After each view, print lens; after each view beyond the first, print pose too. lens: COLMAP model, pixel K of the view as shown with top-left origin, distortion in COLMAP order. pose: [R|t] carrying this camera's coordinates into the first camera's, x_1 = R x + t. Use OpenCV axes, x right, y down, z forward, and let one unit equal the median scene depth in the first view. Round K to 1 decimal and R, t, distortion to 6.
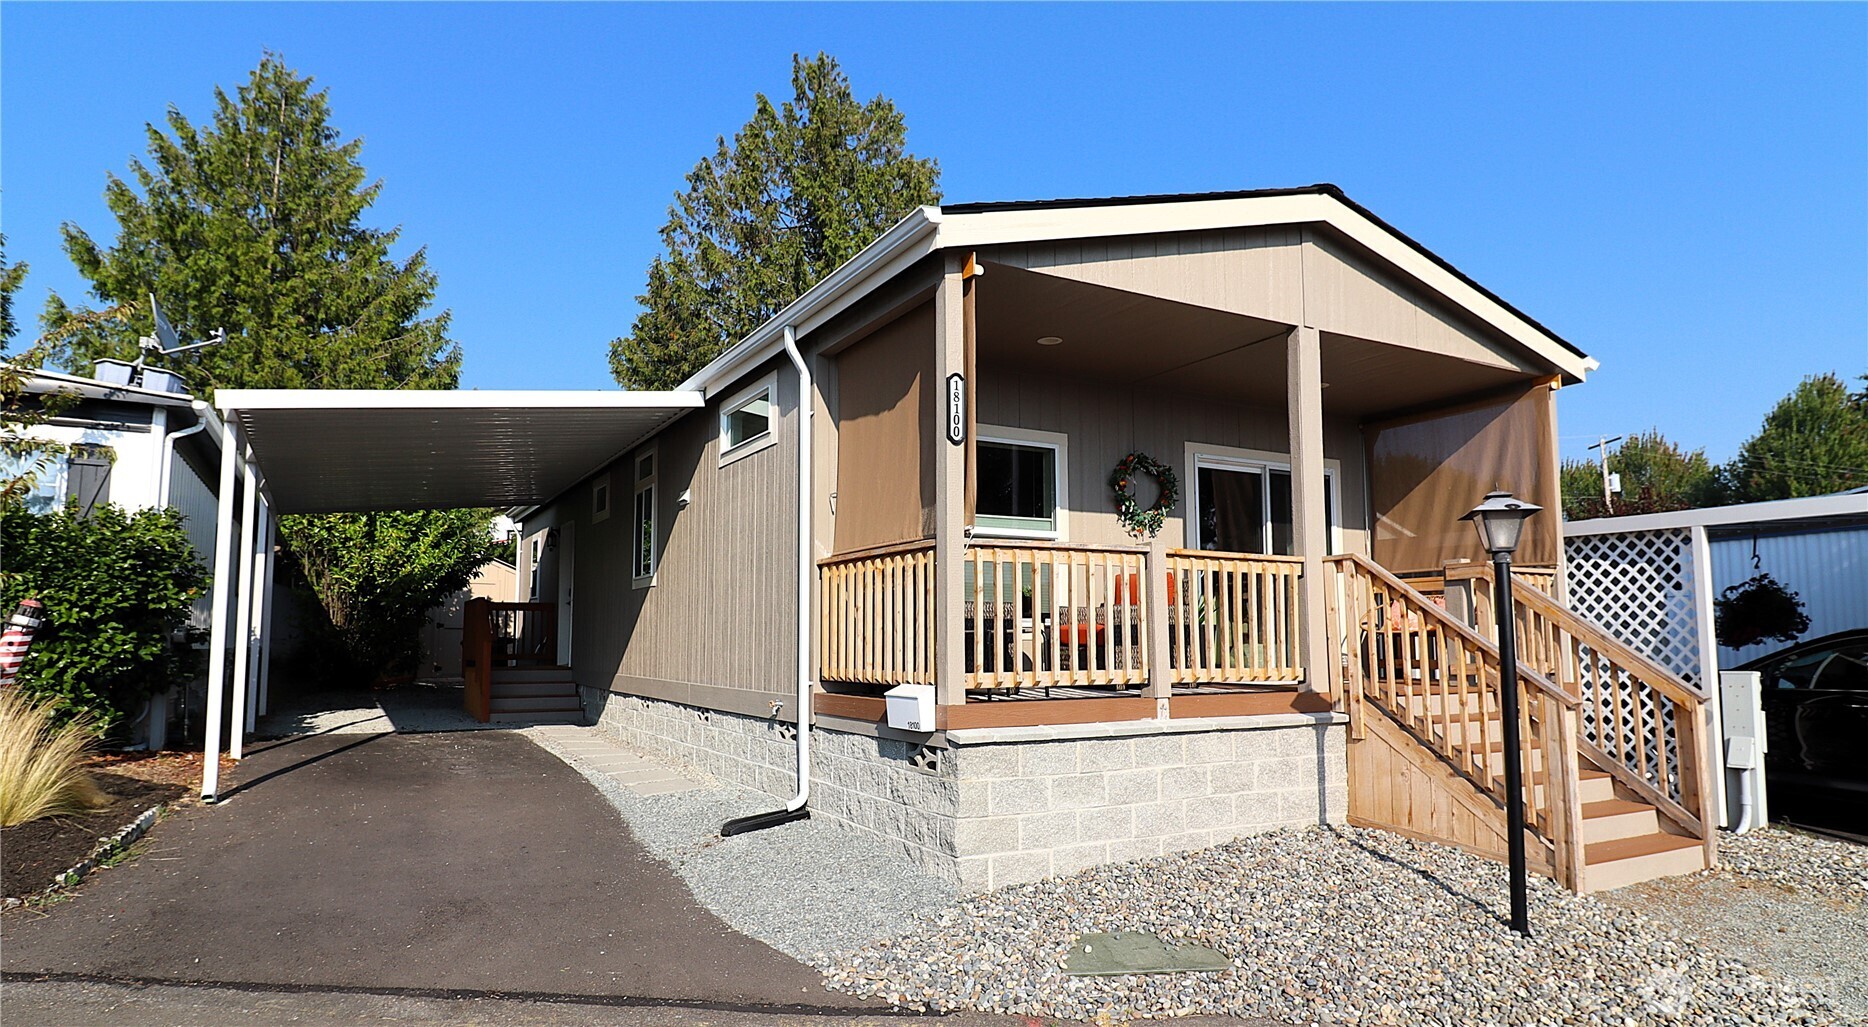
lens RADIAL K [[1083.8, 0, 934.0], [0, 1083.8, 513.5], [0, 0, 1]] dist [-0.004004, -0.000455]
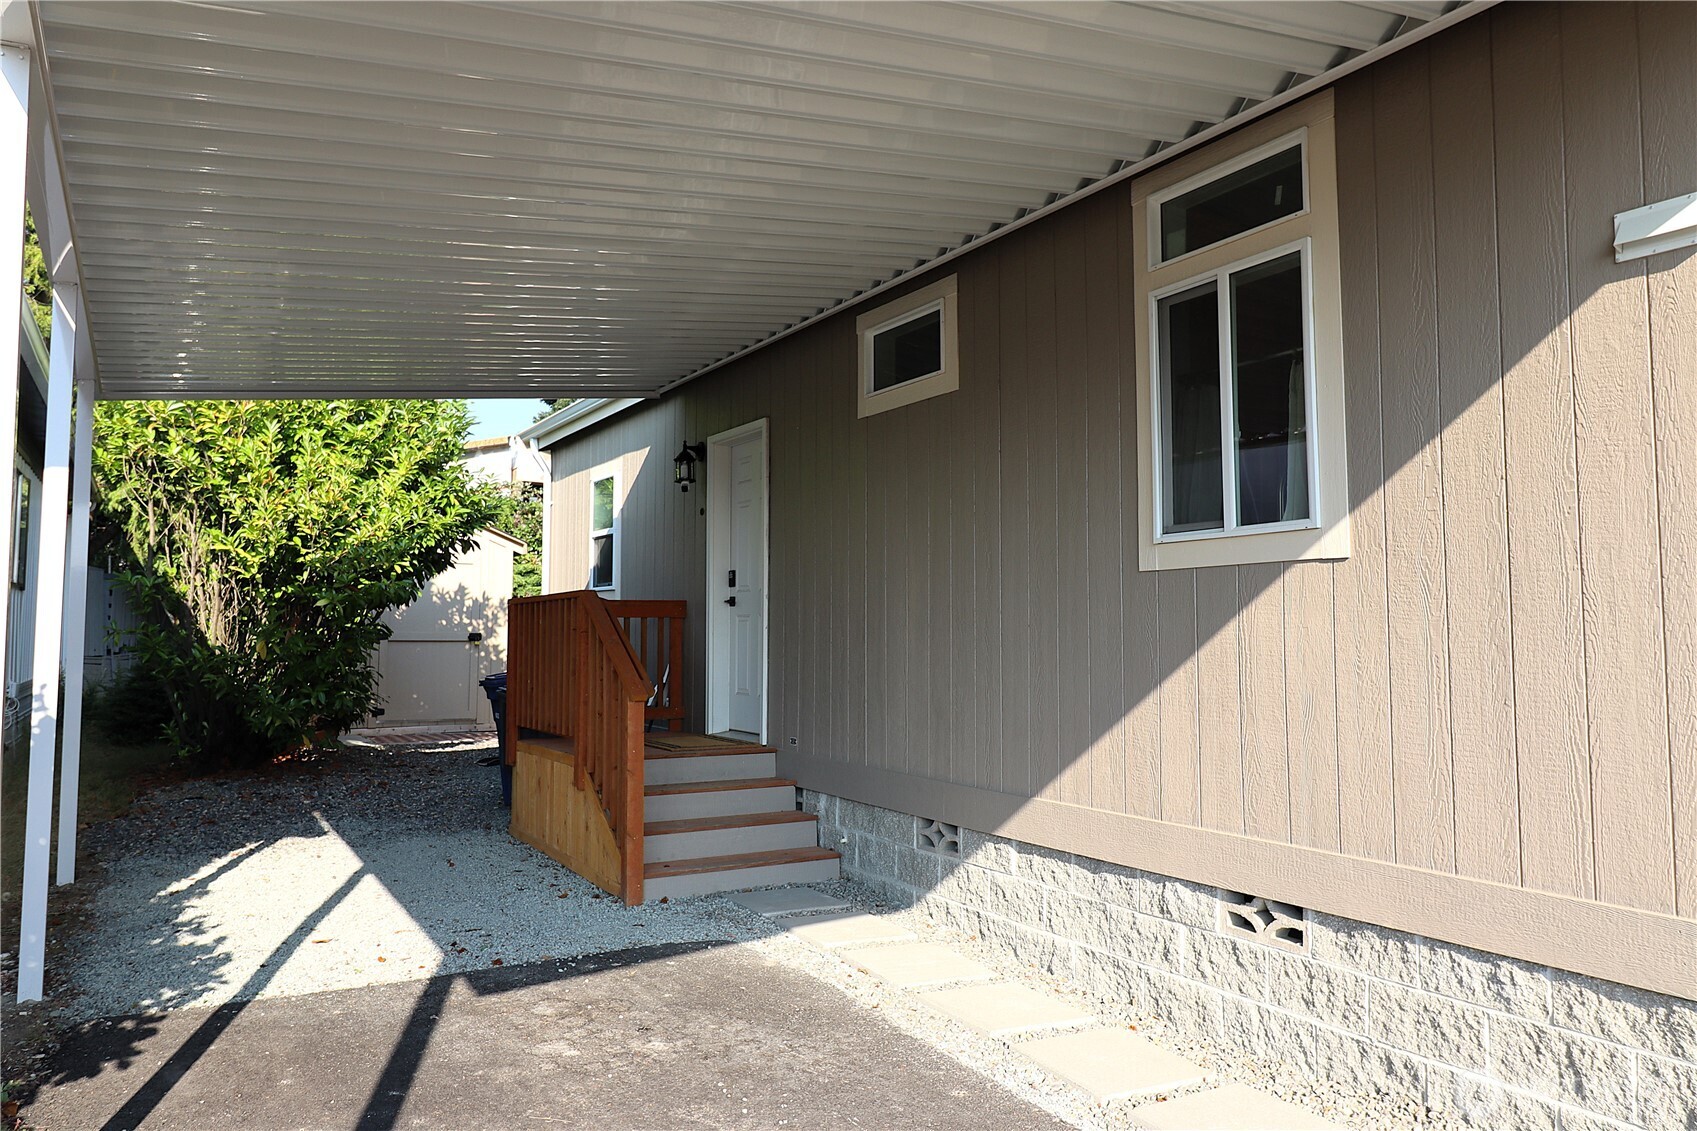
lens RADIAL K [[1218.1, 0, 850.9], [0, 1218.1, 530.7], [0, 0, 1]] dist [0.003607, 0.001013]
pose [[0.999840, -0.000337, 0.017859, -0.280185], [-0.000289, 0.999386, 0.035025, 0.031784], [-0.017860, -0.035025, 0.999227, 0.454142]]
